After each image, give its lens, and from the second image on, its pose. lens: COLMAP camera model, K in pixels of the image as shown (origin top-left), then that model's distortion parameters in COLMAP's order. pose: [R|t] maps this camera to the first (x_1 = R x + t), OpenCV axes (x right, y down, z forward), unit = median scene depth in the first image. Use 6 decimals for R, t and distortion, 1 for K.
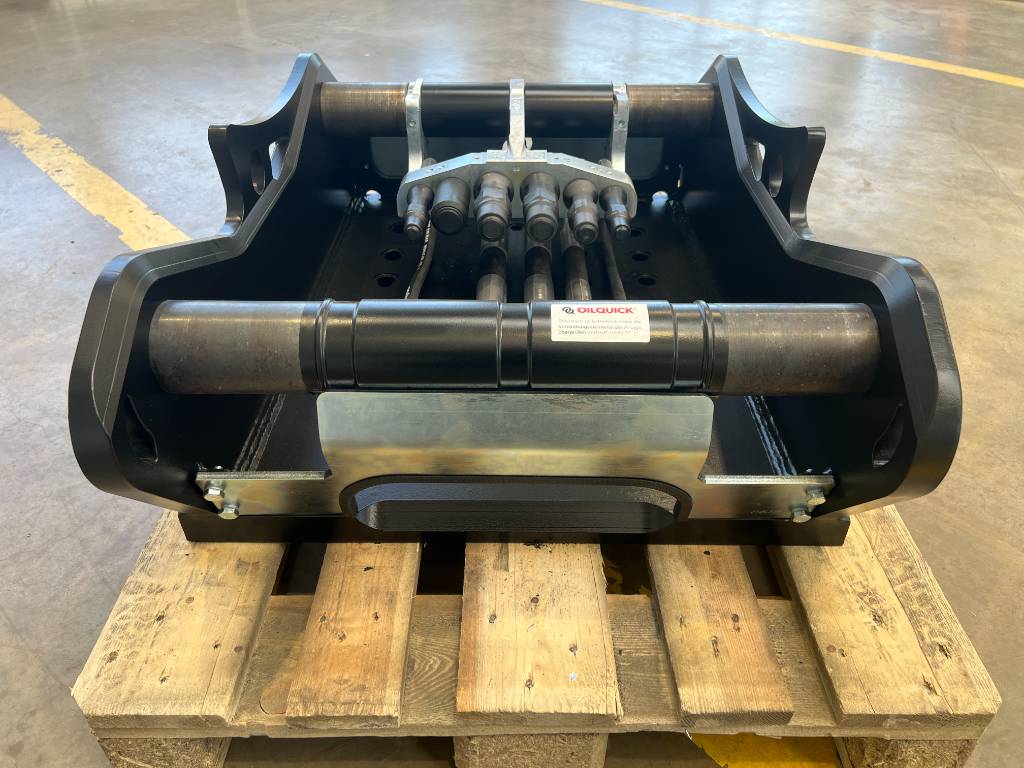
lens RADIAL K [[773.8, 0, 515.0], [0, 773.8, 387.7], [0, 0, 1]] dist [0.051256, -0.056925]
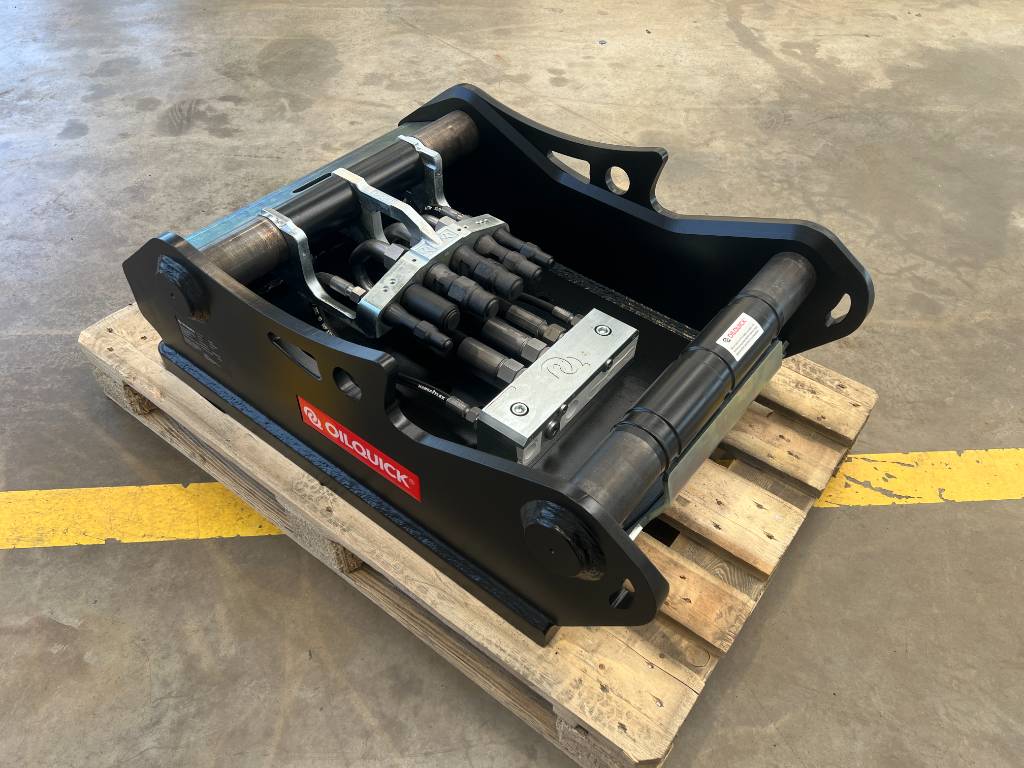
lens RADIAL K [[772.4, 0, 516.5], [0, 772.4, 386.3], [0, 0, 1]] dist [0.047353, -0.050284]
pose [[0.604712, -0.557214, 0.569065, -0.980994], [0.437125, 0.829476, 0.347695, -0.649455], [-0.665766, 0.038498, 0.745166, 0.076495]]
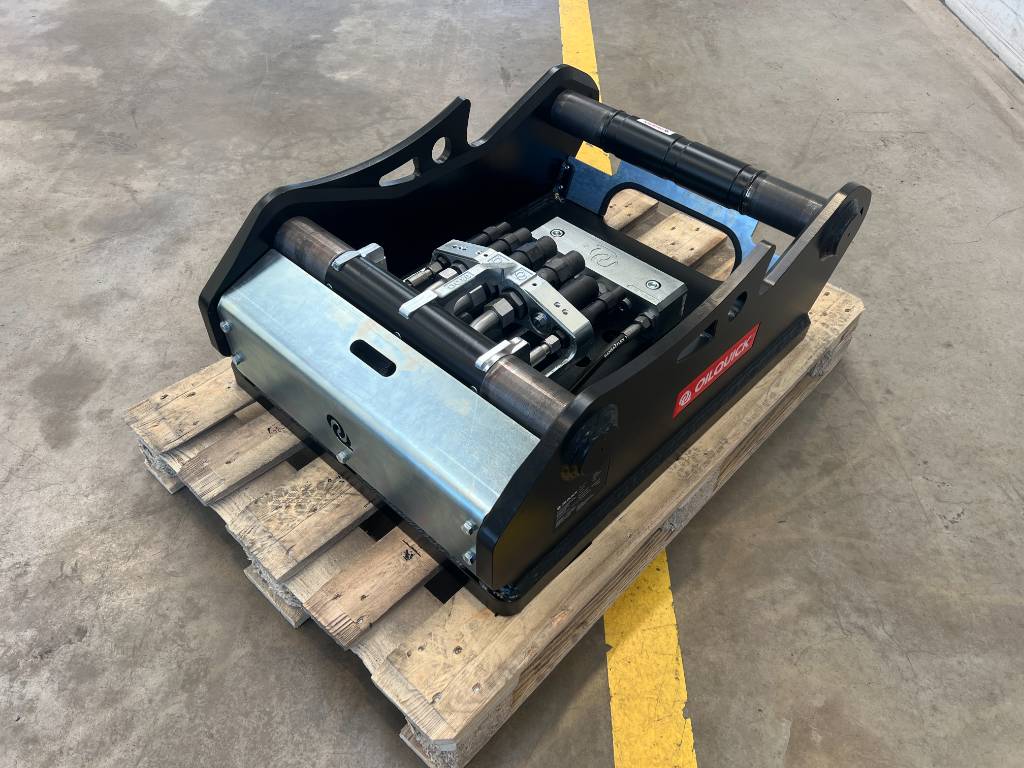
lens RADIAL K [[769.2, 0, 513.2], [0, 769.2, 390.4], [0, 0, 1]] dist [0.070077, -0.082014]
pose [[-0.731811, -0.502946, 0.459890, -0.872593], [0.380109, 0.258880, 0.887974, -1.771660], [-0.565659, 0.824637, 0.001723, 1.581352]]
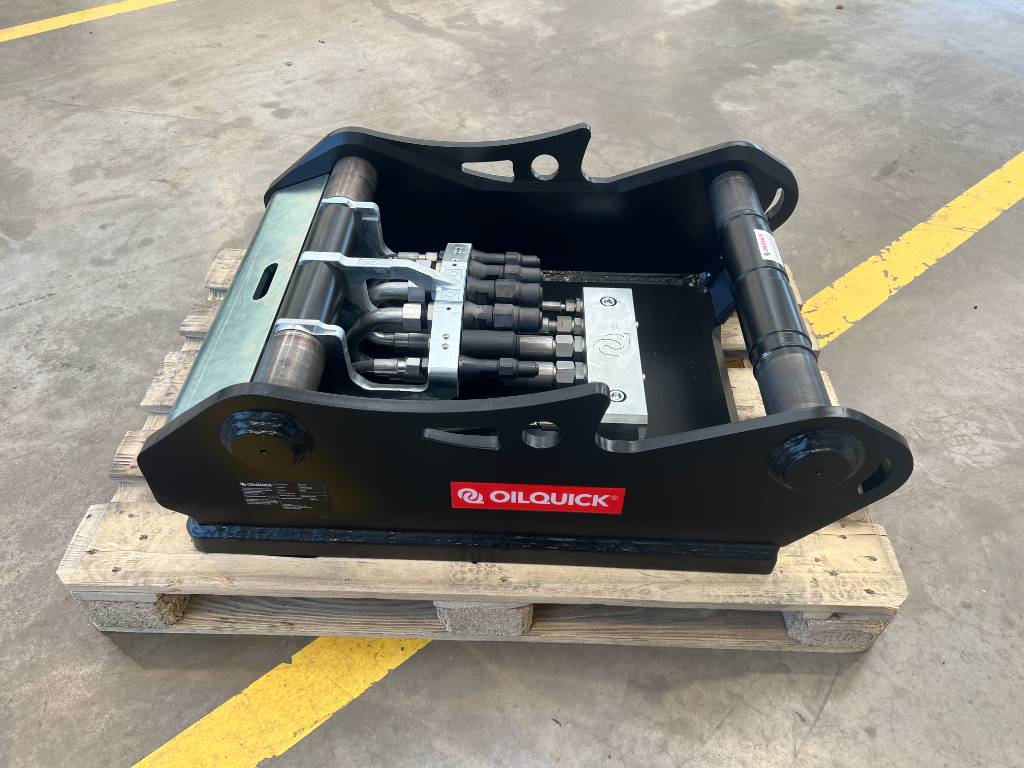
lens RADIAL K [[773.8, 0, 515.0], [0, 773.8, 387.7], [0, 0, 1]] dist [0.051256, -0.056925]
pose [[0.024577, -0.710751, 0.703014, -1.230806], [0.573610, 0.585973, 0.572370, -1.101296], [-0.818760, 0.389189, 0.422095, 0.698496]]
